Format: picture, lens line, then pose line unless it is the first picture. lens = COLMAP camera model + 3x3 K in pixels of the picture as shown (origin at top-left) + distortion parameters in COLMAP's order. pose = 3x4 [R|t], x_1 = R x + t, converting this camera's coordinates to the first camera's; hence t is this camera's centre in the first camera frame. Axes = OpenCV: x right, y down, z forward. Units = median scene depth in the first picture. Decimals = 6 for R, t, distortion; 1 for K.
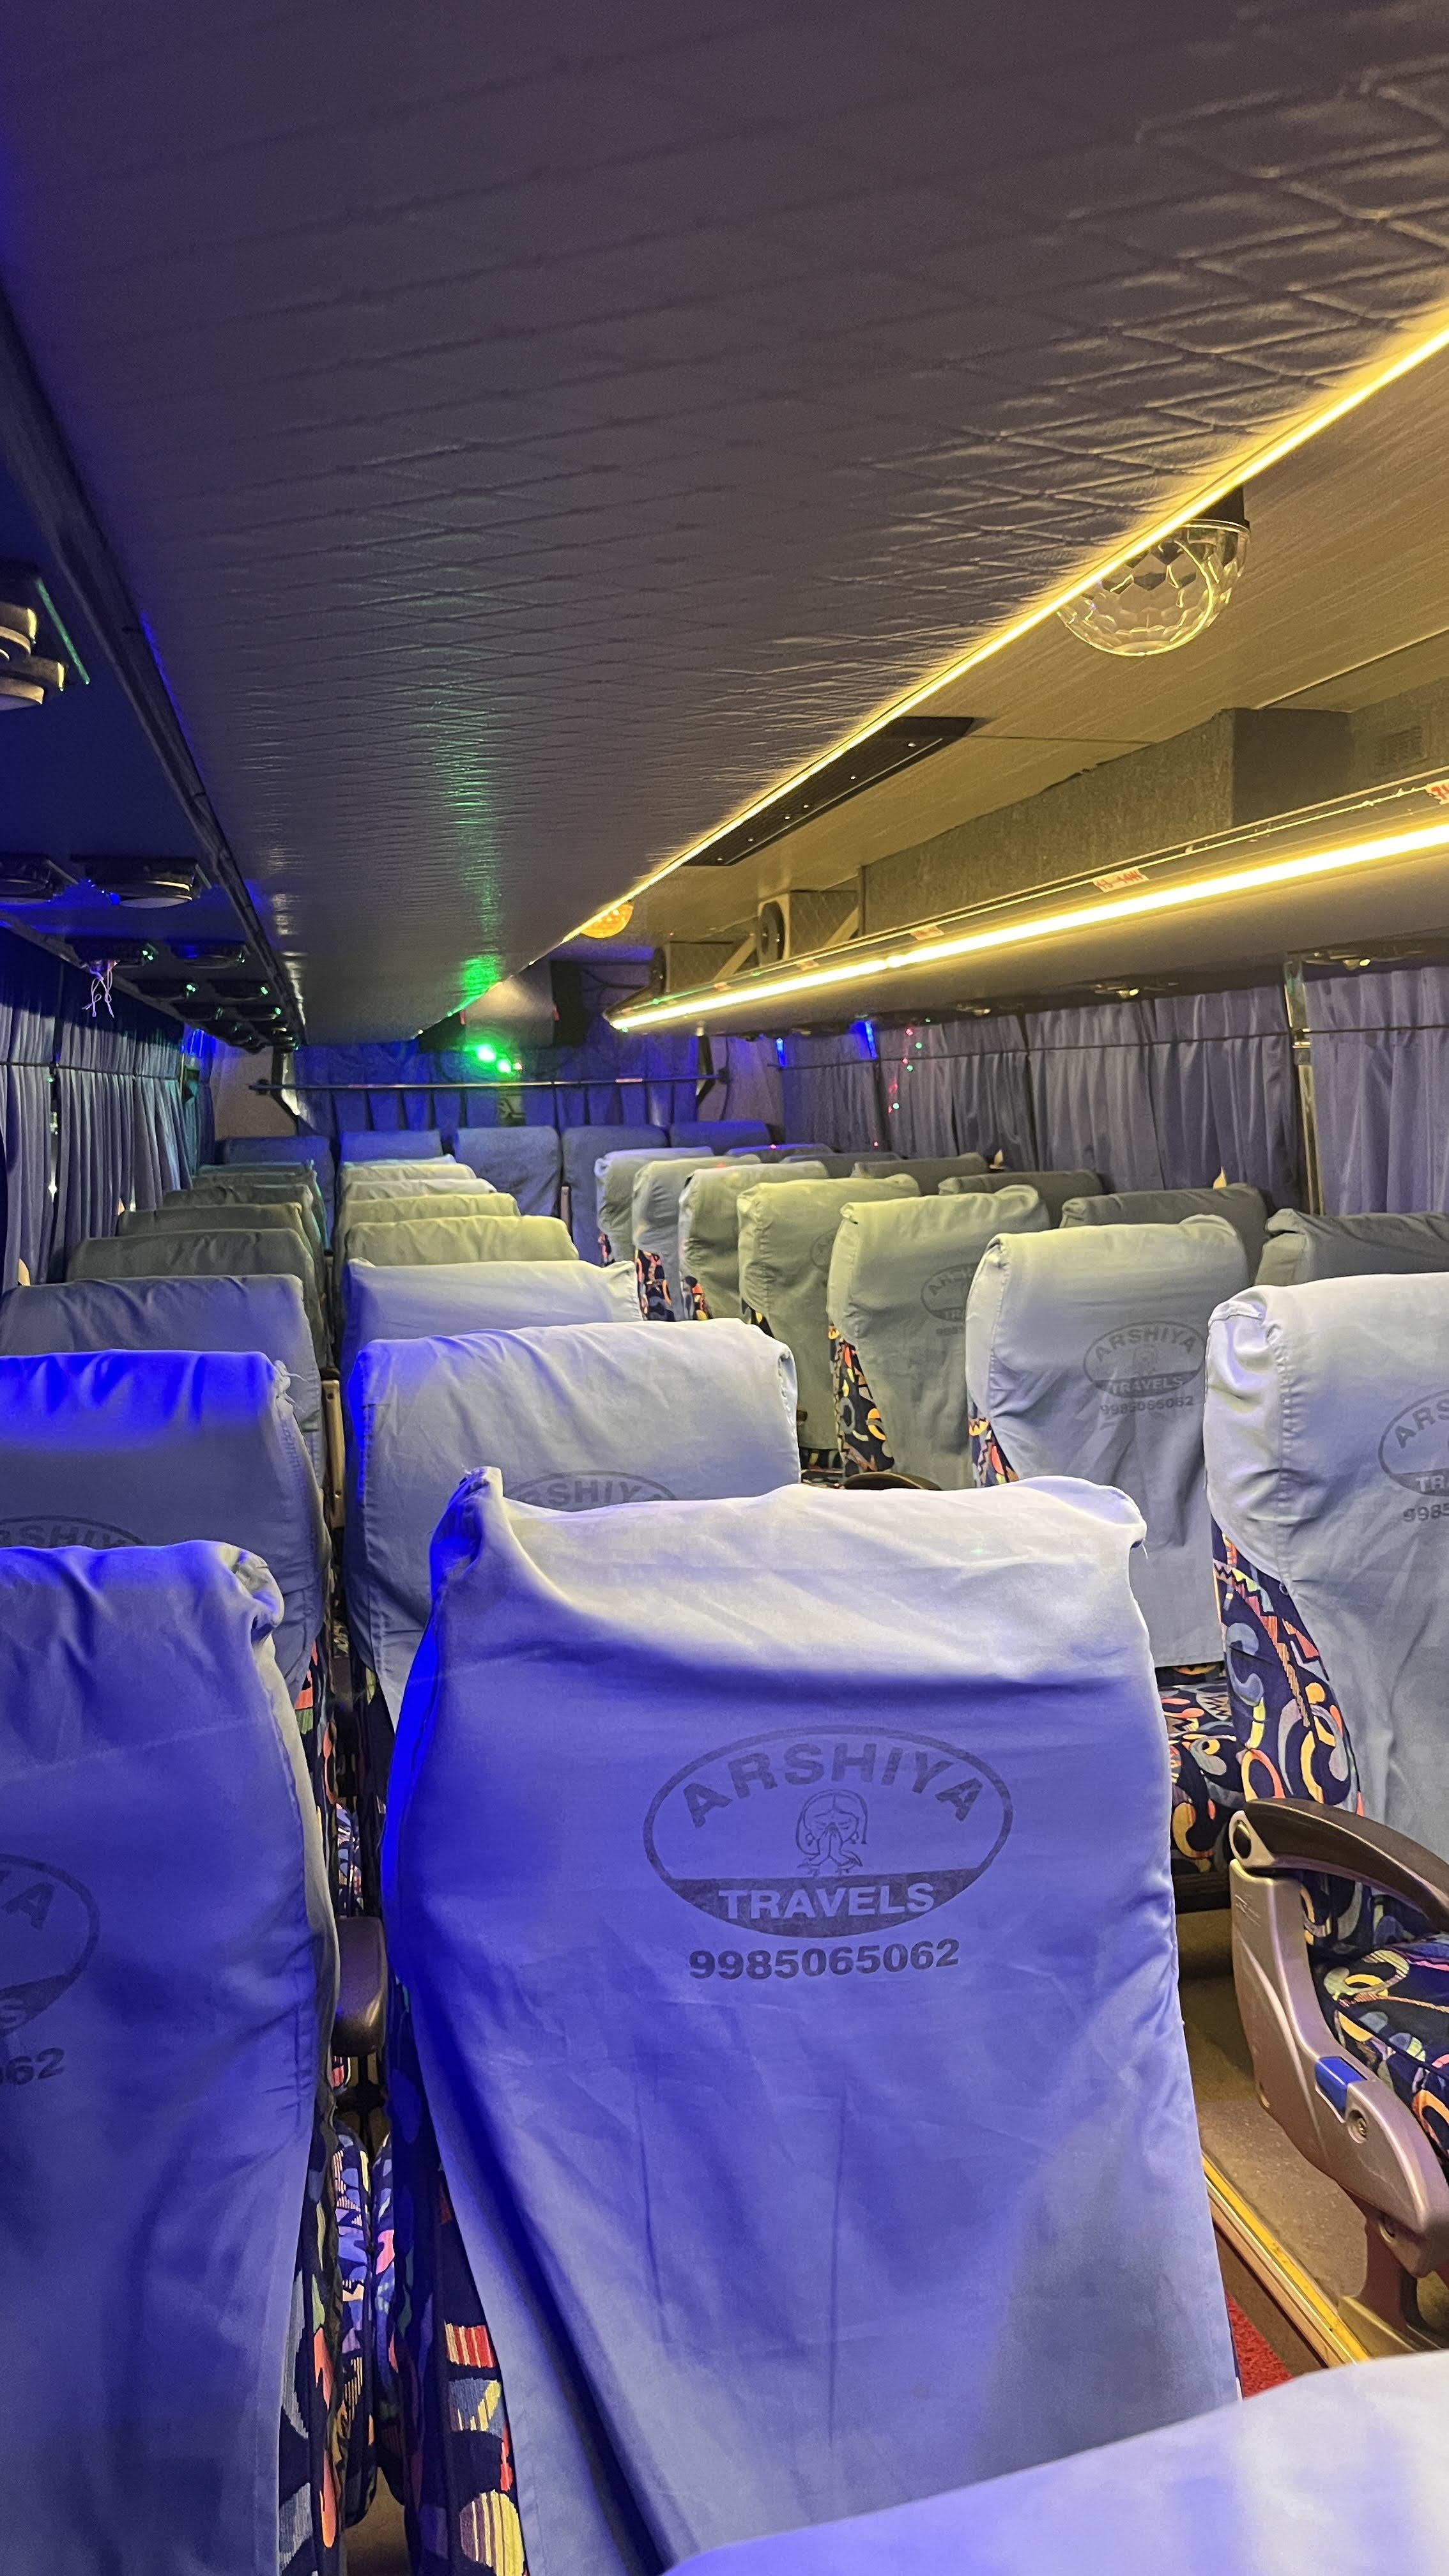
lens RADIAL K [[1987.0, 0, 663.9], [0, 1987.0, 1286.0], [0, 0, 1]] dist [0.131223, -0.349057]
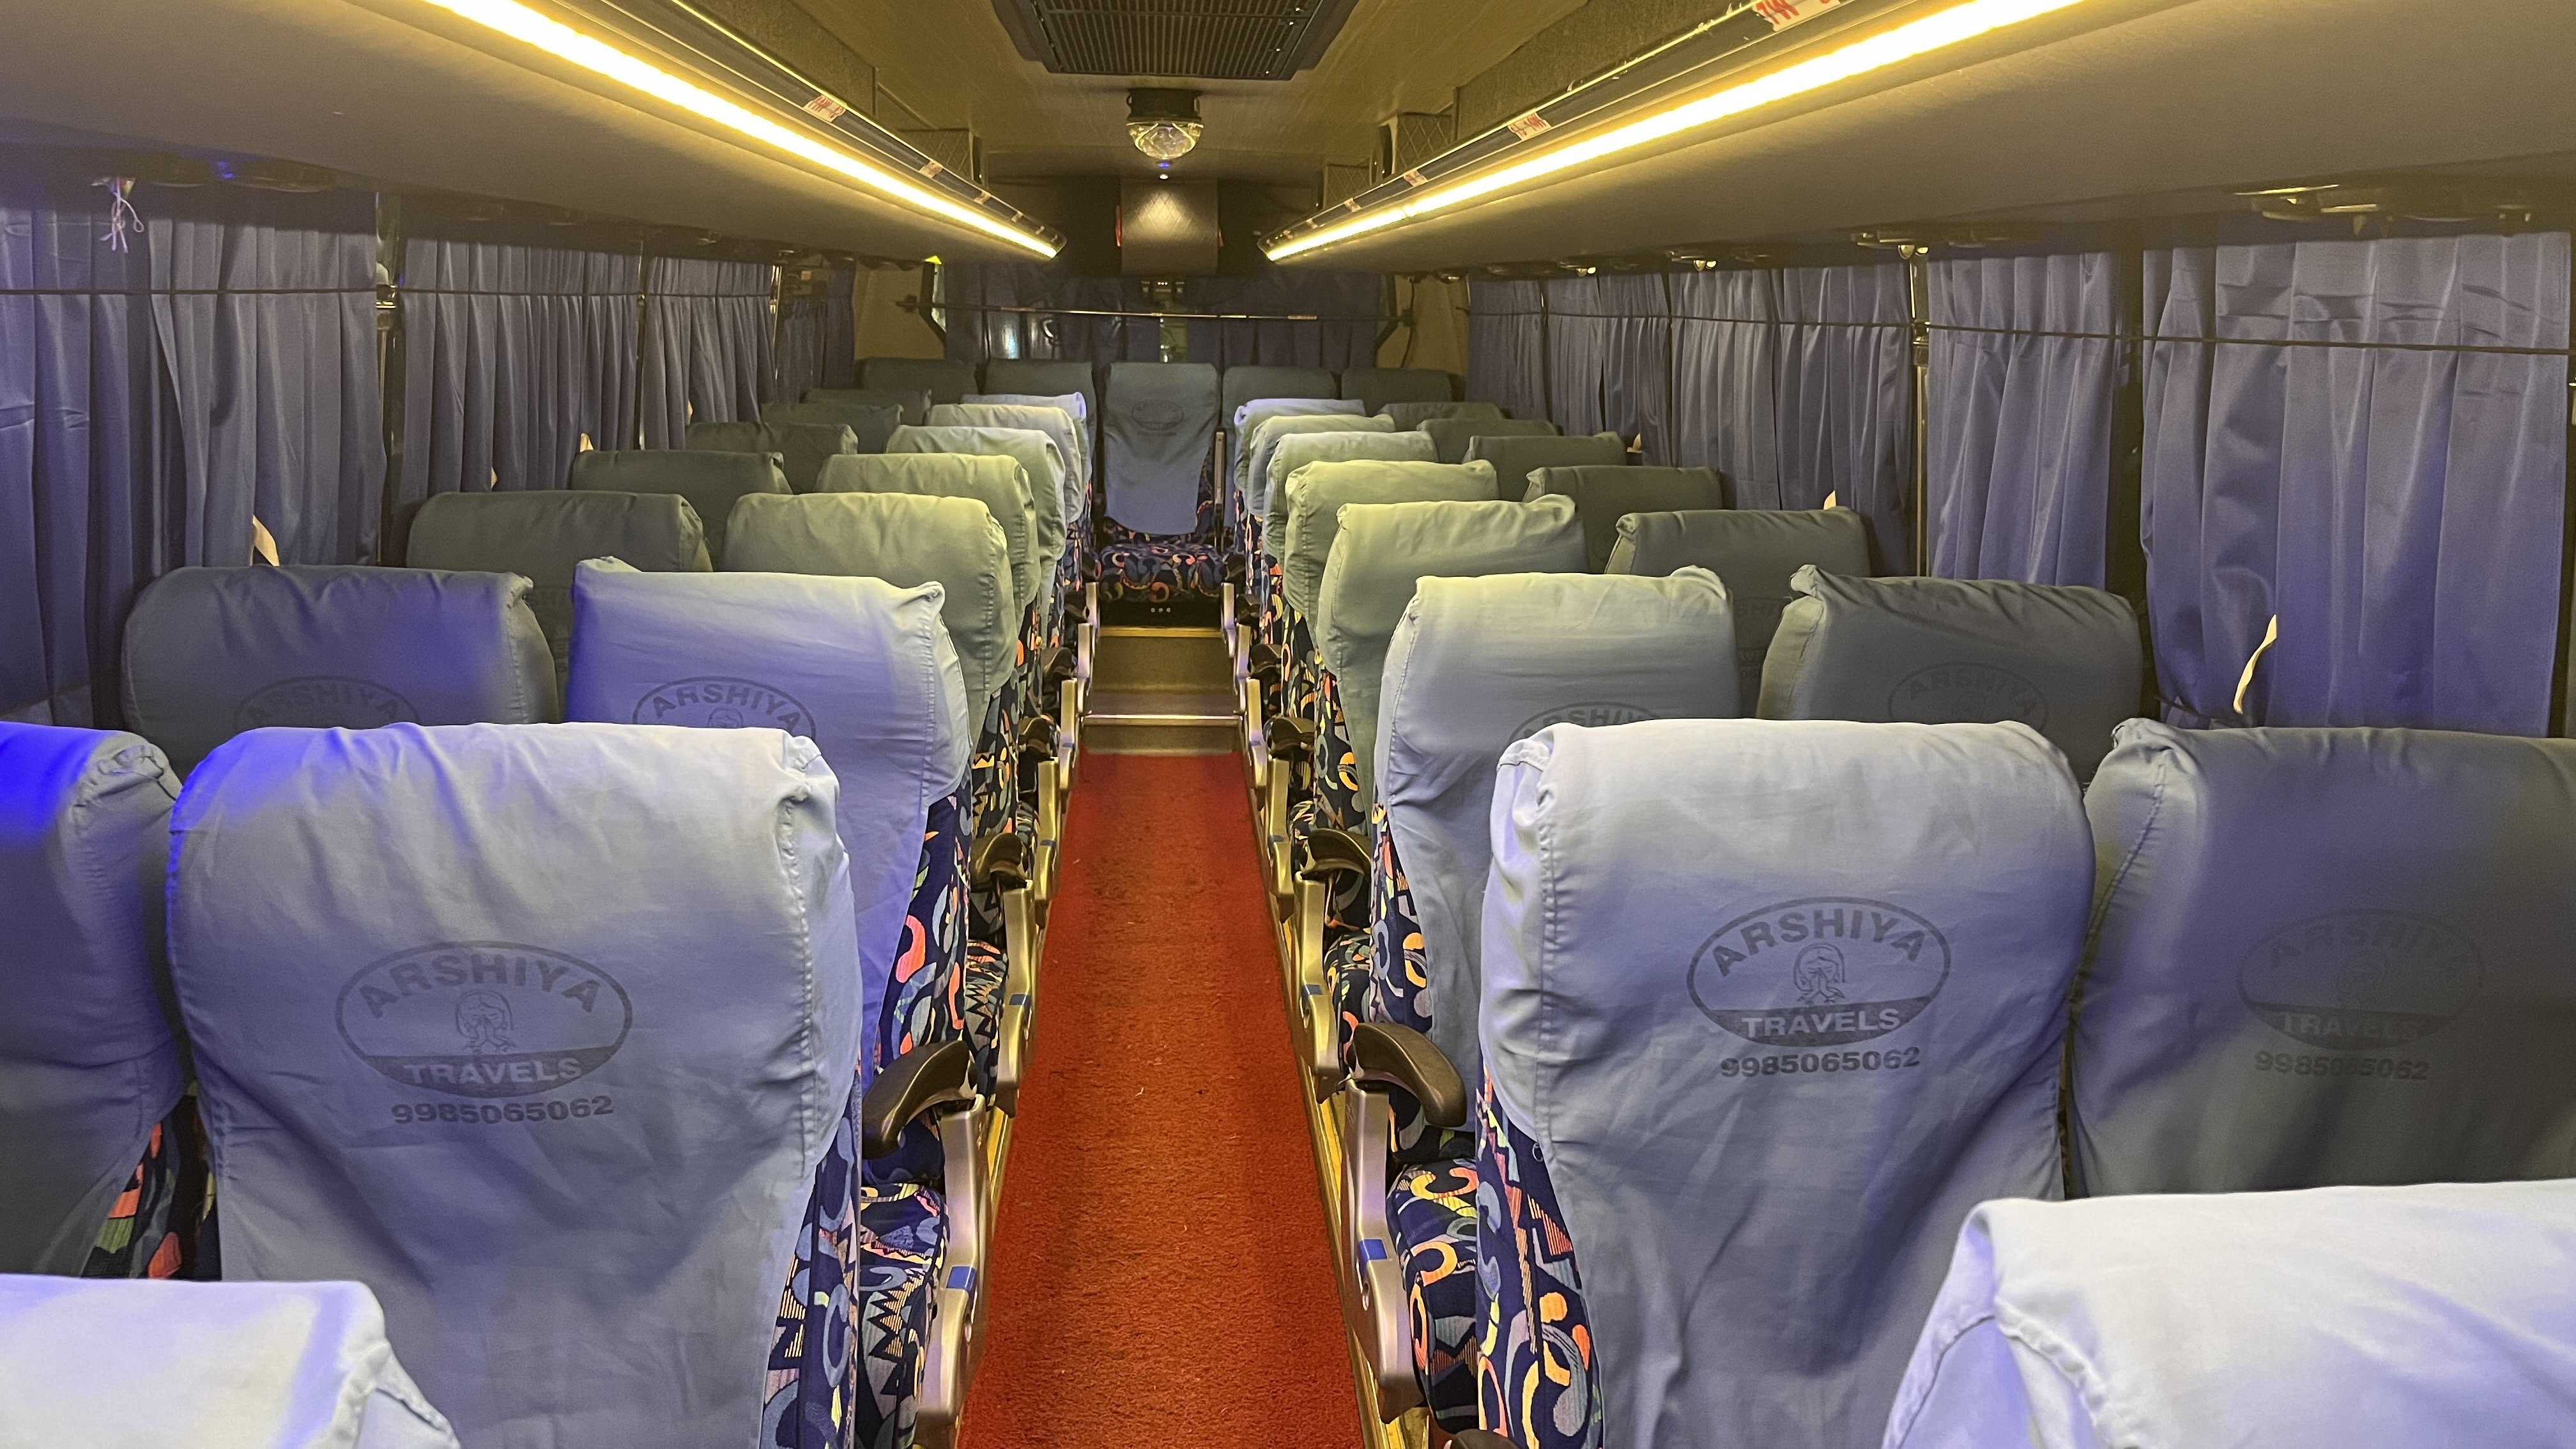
lens RADIAL K [[1987.0, 0, 1203.4], [0, 1987.0, 723.5], [0, 0, 1]] dist [0.131223, -0.349057]
pose [[0.989383, 0.078343, -0.122407, 0.263223], [-0.064745, 0.991668, 0.111367, -0.072455], [0.130112, -0.102259, 0.986212, 0.290557]]
